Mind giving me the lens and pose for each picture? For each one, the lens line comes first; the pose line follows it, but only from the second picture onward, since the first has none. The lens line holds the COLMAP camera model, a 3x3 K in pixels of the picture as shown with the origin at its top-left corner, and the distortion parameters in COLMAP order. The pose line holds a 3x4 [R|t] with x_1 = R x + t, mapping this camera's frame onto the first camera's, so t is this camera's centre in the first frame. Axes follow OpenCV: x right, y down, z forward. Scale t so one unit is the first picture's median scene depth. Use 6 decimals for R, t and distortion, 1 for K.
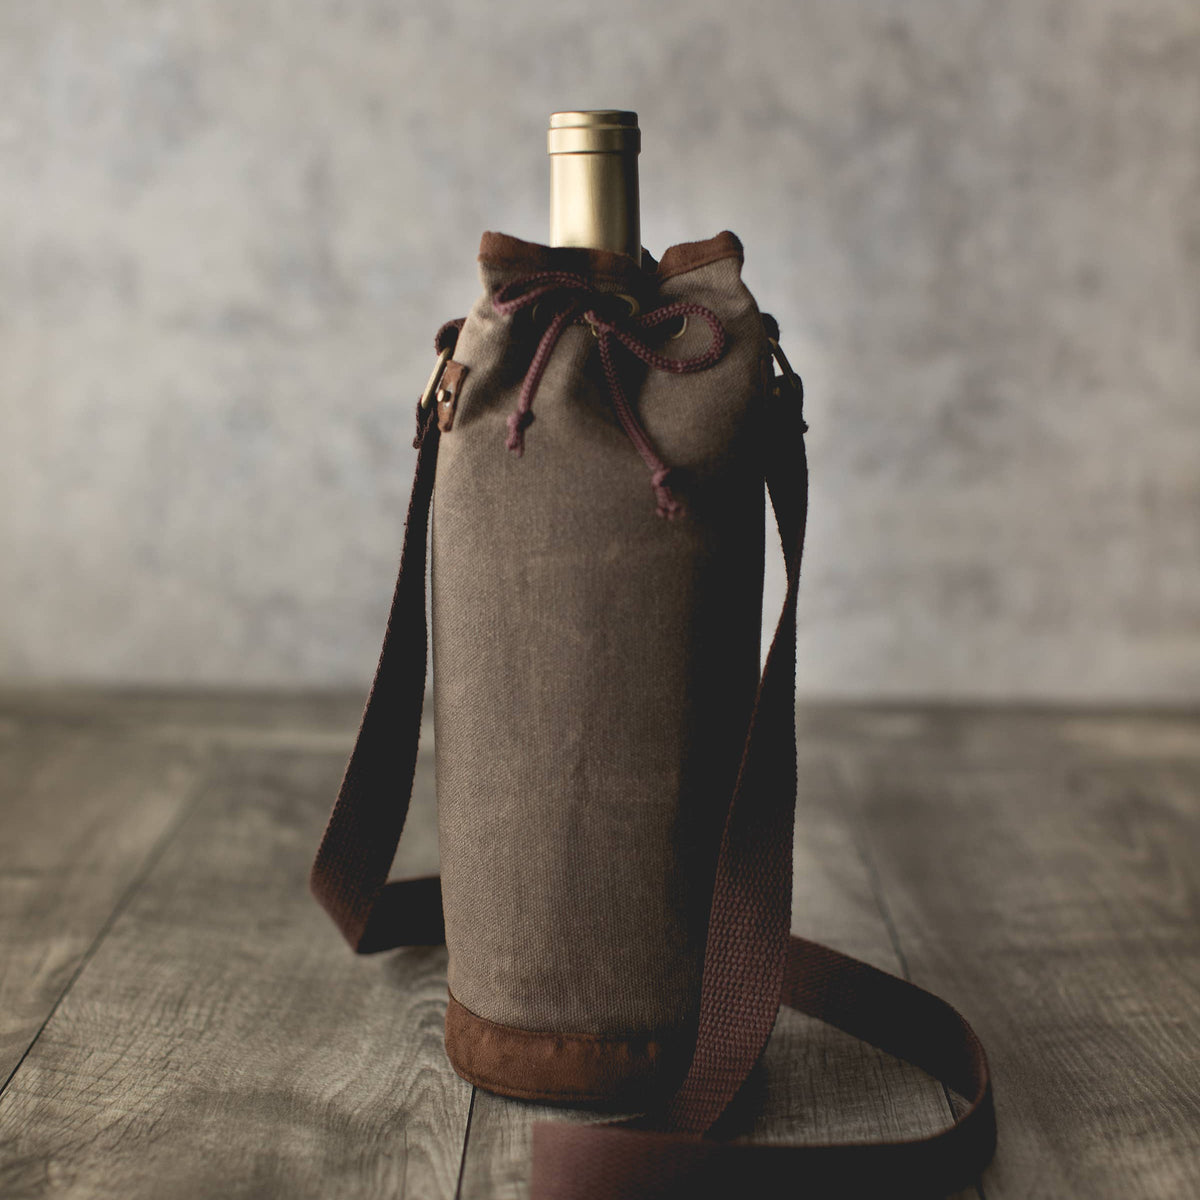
lens RADIAL K [[2681.5, 0, 598.4], [0, 2681.5, 606.5], [0, 0, 1]] dist [-0.241160, 0.000000]
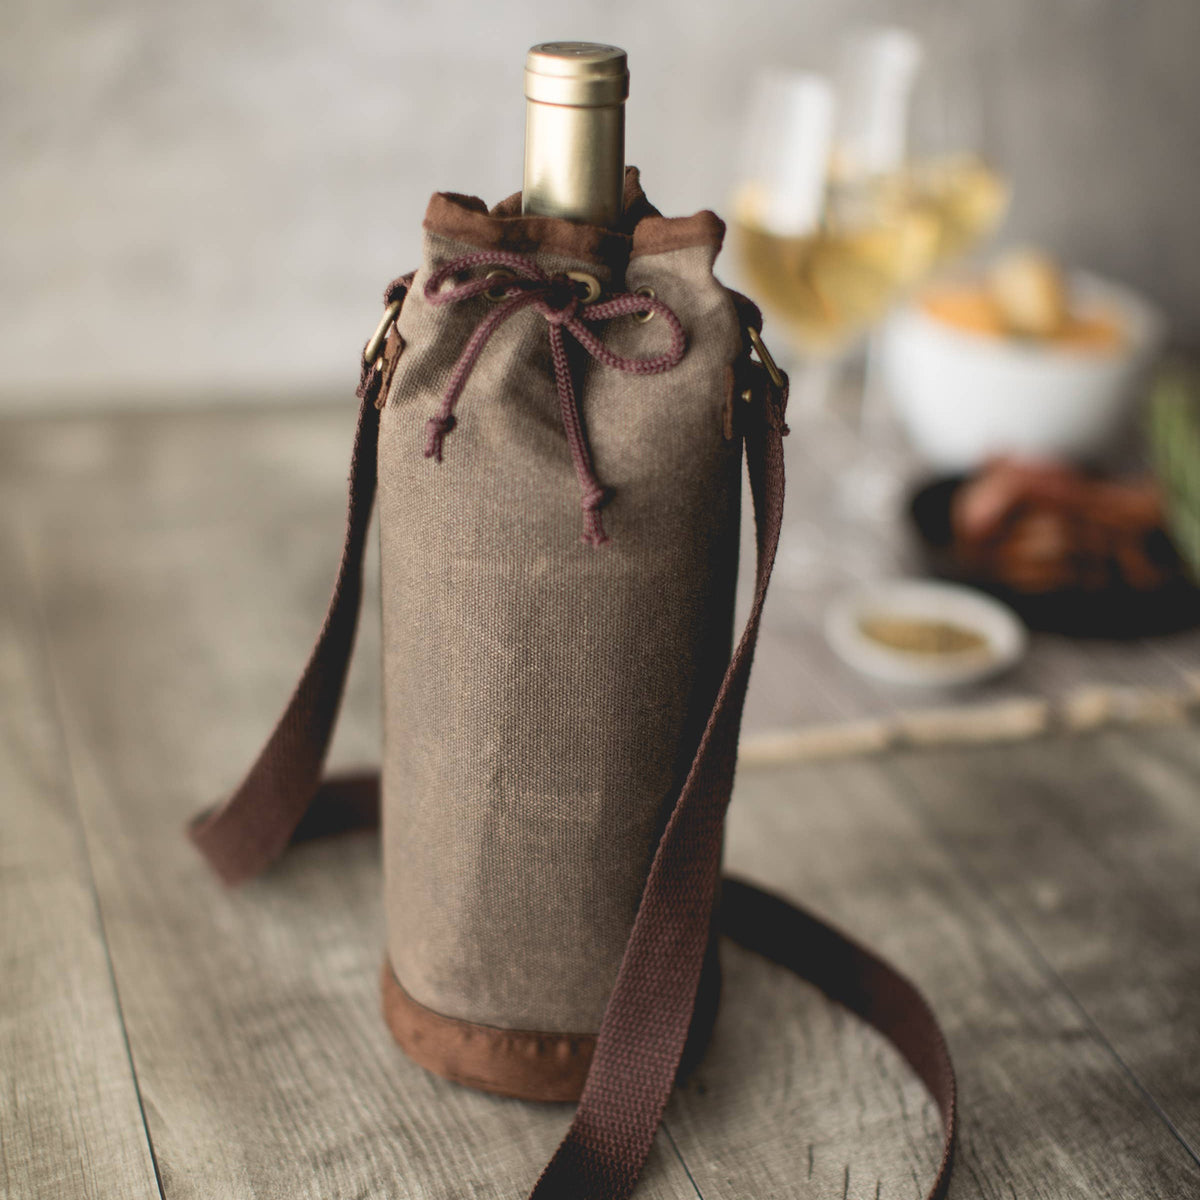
lens RADIAL K [[2681.5, 0, 592.2], [0, 2681.5, 607.2], [0, 0, 1]] dist [-0.241160, 0.000000]
pose [[0.980085, 0.115566, -0.161488, 0.169837], [-0.070300, 0.962471, 0.262123, -0.244741], [0.185720, -0.245550, 0.951427, 0.127690]]
